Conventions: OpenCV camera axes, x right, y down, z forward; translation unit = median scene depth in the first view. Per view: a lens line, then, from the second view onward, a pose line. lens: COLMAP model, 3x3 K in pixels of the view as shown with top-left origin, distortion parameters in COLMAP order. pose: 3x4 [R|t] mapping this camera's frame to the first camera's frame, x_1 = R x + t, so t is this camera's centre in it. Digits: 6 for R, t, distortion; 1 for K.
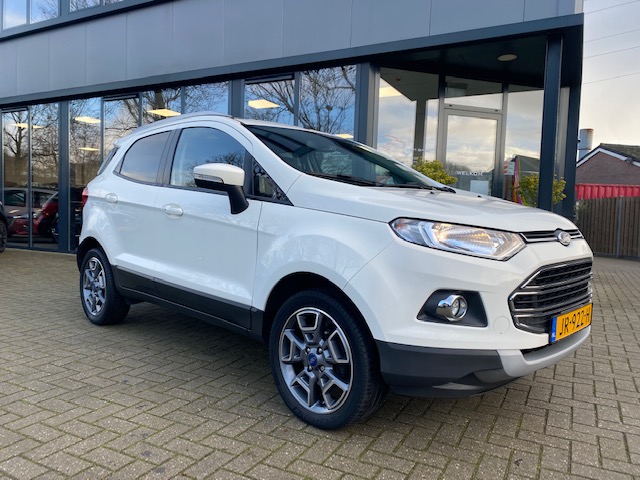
lens RADIAL K [[487.0, 0, 318.3], [0, 487.0, 246.3], [0, 0, 1]] dist [0.029882, -0.031201]
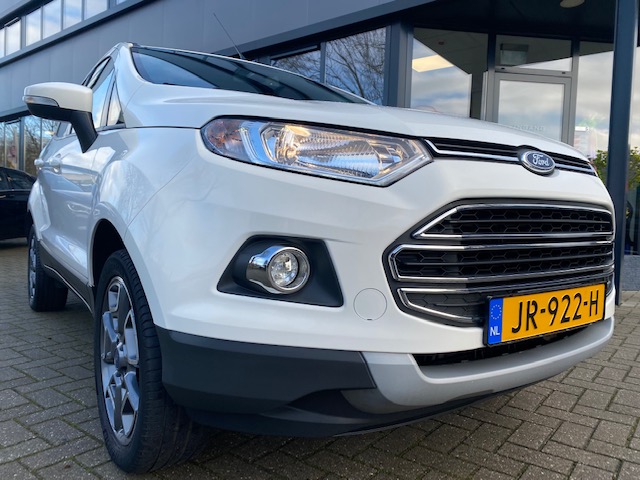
lens RADIAL K [[487.0, 0, 322.7], [0, 487.0, 240.8], [0, 0, 1]] dist [0.029882, -0.031201]
pose [[0.984610, 0.008767, -0.174545, 0.347119], [-0.013334, 0.999598, -0.025009, 0.088133], [0.174255, 0.026952, 0.984332, 0.394259]]
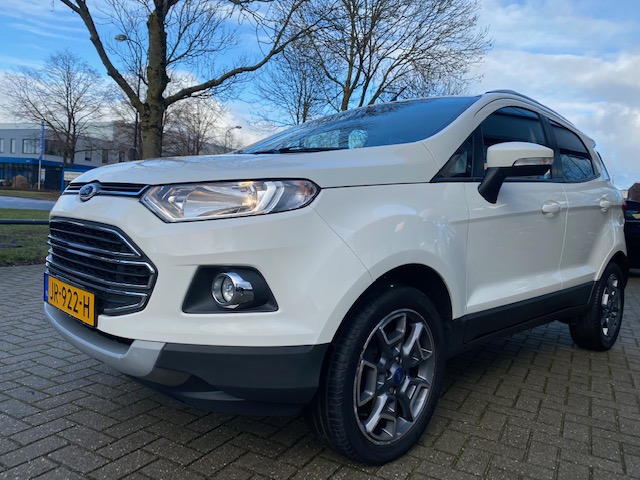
lens RADIAL K [[487.0, 0, 317.7], [0, 487.0, 242.7], [0, 0, 1]] dist [0.029882, -0.031201]
pose [[-0.010752, 0.038282, -0.999209, 1.242837], [-0.138996, 0.989509, 0.039406, -0.017726], [0.990235, 0.139310, -0.005318, 1.337430]]
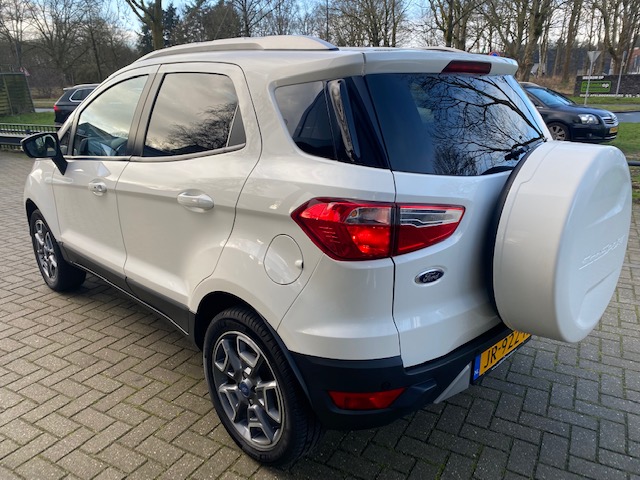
lens RADIAL K [[487.0, 0, 319.3], [0, 487.0, 244.9], [0, 0, 1]] dist [0.029882, -0.031201]
pose [[-0.999670, -0.021806, 0.013614, -0.396452], [-0.015191, 0.928334, 0.371436, -0.426502], [-0.020737, 0.371106, -0.928359, 2.928121]]
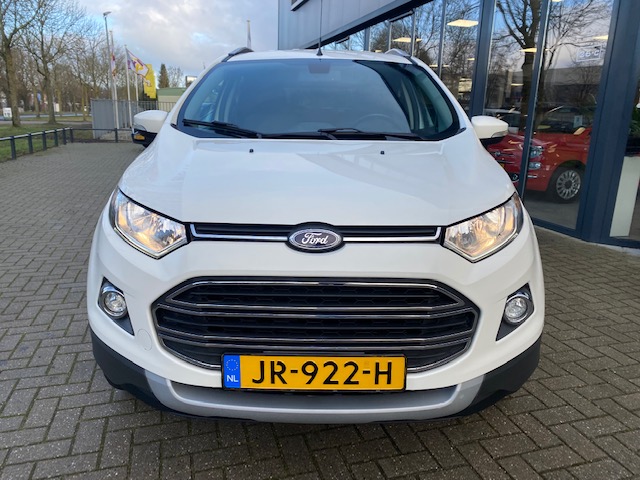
lens RADIAL K [[487.0, 0, 316.6], [0, 487.0, 237.0], [0, 0, 1]] dist [0.029882, -0.031201]
pose [[0.698324, 0.162092, -0.697187, 0.897414], [-0.050932, 0.982805, 0.177482, -0.123532], [0.713968, -0.088431, 0.694572, 0.564072]]
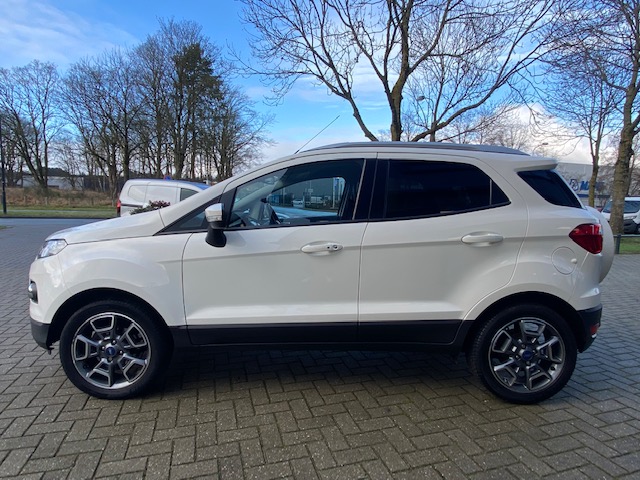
lens RADIAL K [[369.8, 0, 321.1], [0, 369.8, 240.1], [0, 0, 1]] dist [0.011339, -0.002204]
pose [[-0.696838, 0.026890, -0.716724, 0.812982], [-0.091058, 0.987894, 0.125595, -0.262875], [0.711424, 0.152783, -0.685954, 2.488952]]
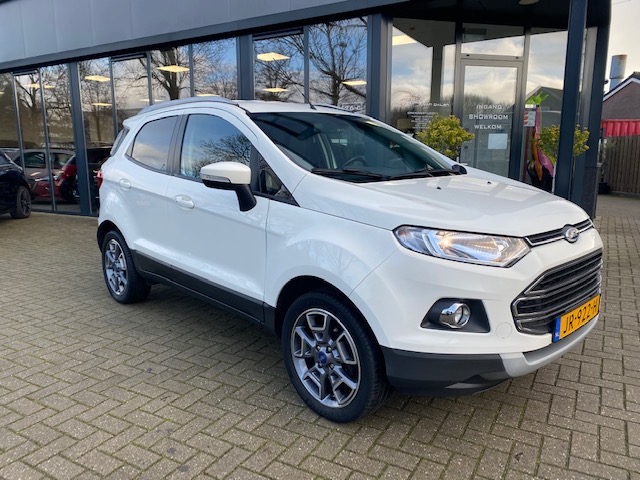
lens RADIAL K [[487.0, 0, 314.4], [0, 487.0, 246.2], [0, 0, 1]] dist [0.029882, -0.031201]
pose [[0.998395, -0.027397, -0.049564, 0.028126], [0.033114, 0.992405, 0.118472, -0.124386], [0.045942, -0.119923, 0.991720, -0.011068]]
